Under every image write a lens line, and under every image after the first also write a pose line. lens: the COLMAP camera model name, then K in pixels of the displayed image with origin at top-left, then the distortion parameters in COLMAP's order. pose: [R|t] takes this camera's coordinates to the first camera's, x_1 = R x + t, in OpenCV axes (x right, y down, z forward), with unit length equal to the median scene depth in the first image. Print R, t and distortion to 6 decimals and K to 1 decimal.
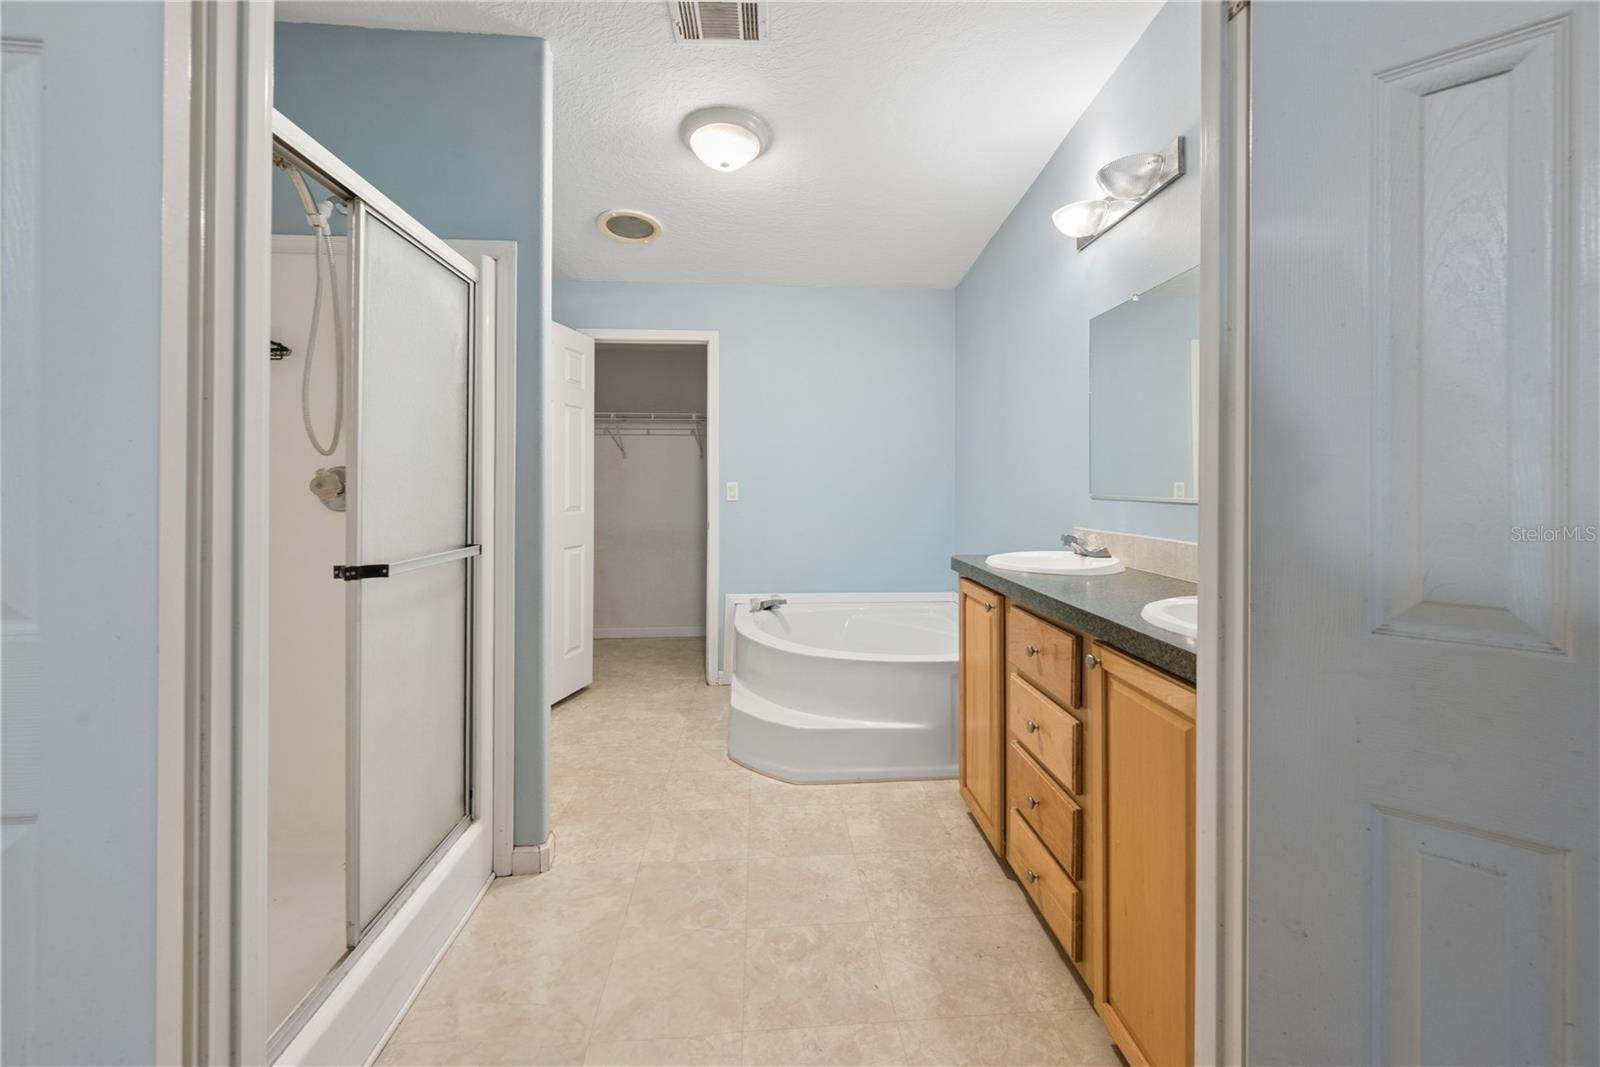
lens RADIAL K [[653.1, 0, 808.0], [0, 653.1, 484.9], [0, 0, 1]] dist [0.000103, -0.000216]
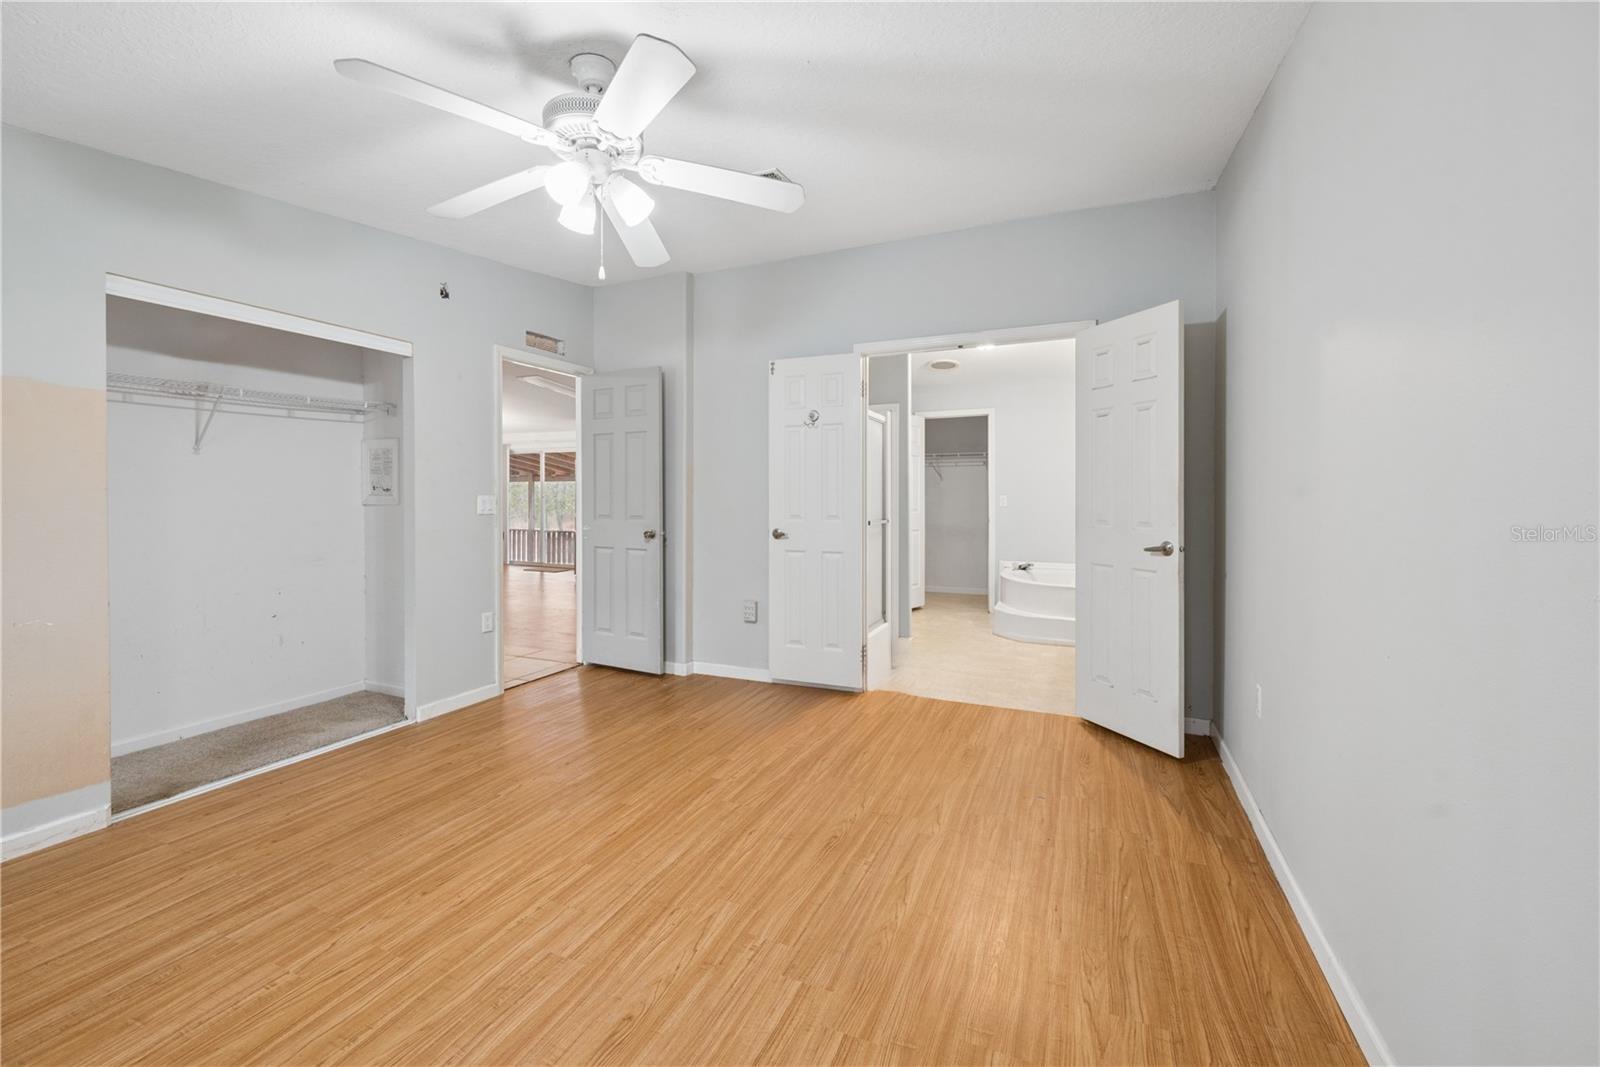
lens RADIAL K [[653.1, 0, 808.0], [0, 653.1, 484.9], [0, 0, 1]] dist [0.000103, -0.000216]
pose [[0.886777, -0.012821, -0.462020, 0.235040], [0.002516, 0.999734, -0.022913, 0.005847], [0.462191, 0.019156, 0.886573, -0.797271]]
